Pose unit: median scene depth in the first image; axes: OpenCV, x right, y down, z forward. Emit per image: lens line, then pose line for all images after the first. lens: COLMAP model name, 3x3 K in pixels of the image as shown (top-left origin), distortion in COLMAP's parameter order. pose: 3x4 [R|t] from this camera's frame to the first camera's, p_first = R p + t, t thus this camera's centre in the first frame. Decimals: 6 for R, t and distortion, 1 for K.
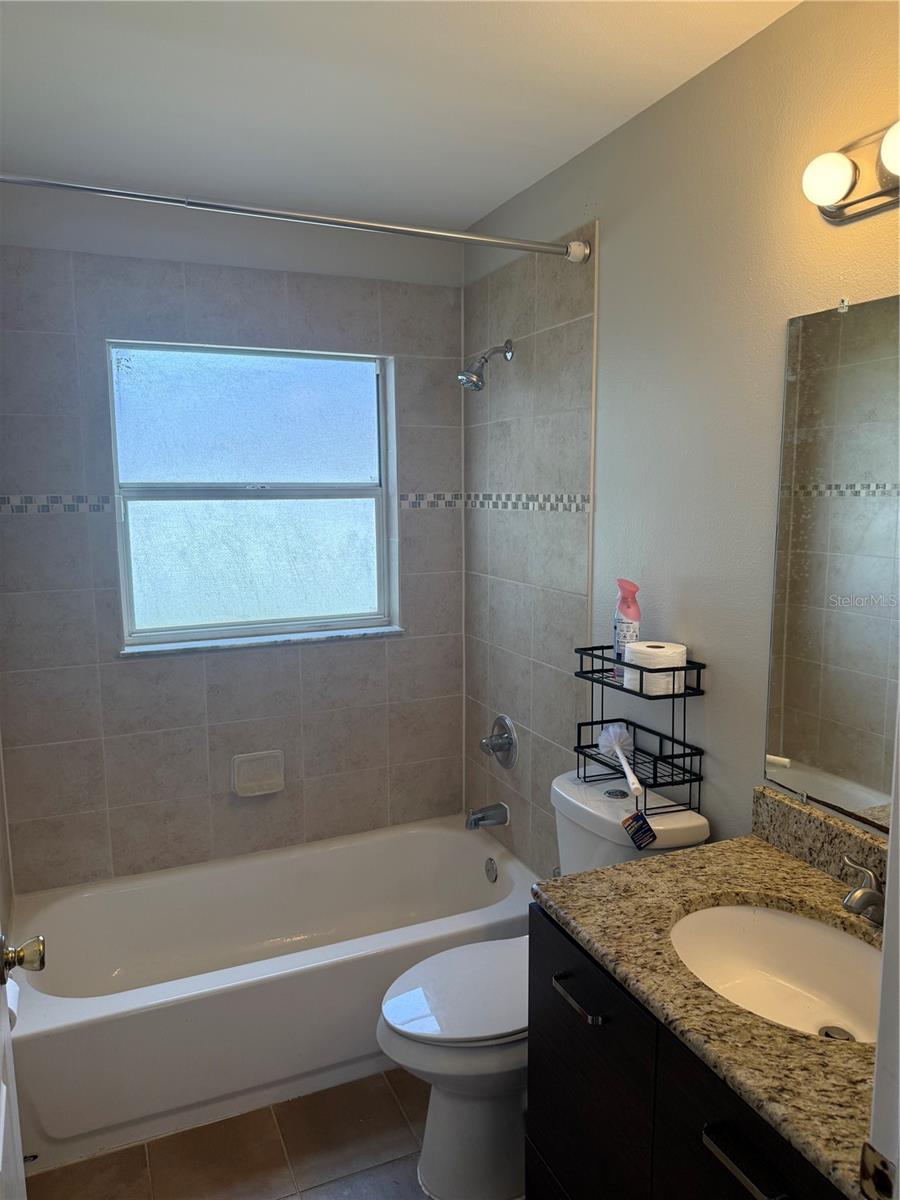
lens RADIAL K [[853.2, 0, 446.4], [0, 853.2, 603.4], [0, 0, 1]] dist [0.050802, -0.076355]
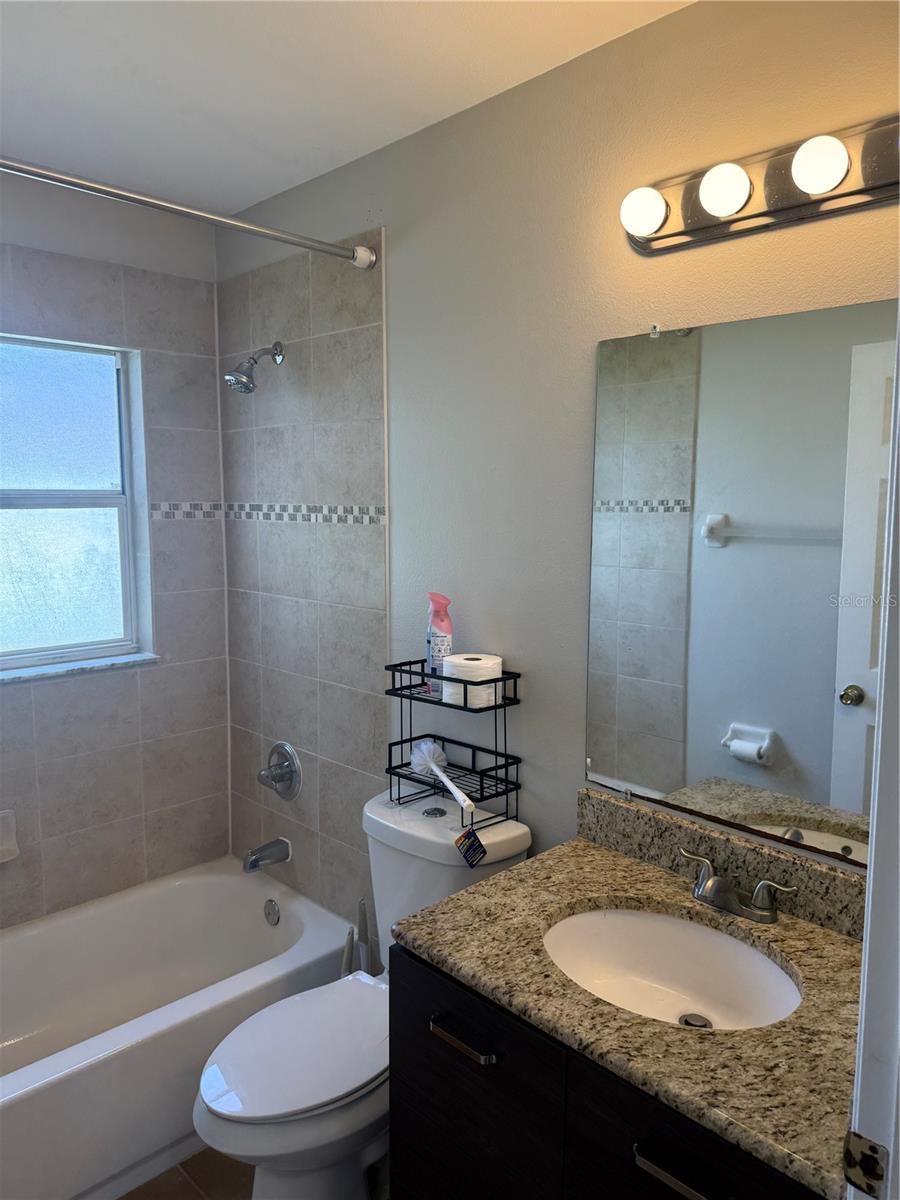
lens RADIAL K [[853.2, 0, 453.4], [0, 853.2, 591.0], [0, 0, 1]] dist [0.050802, -0.076355]
pose [[0.930027, -0.026725, 0.366517, -0.125899], [0.038337, 0.998966, -0.024439, -0.004659], [-0.365485, 0.036780, 0.930090, 0.077396]]
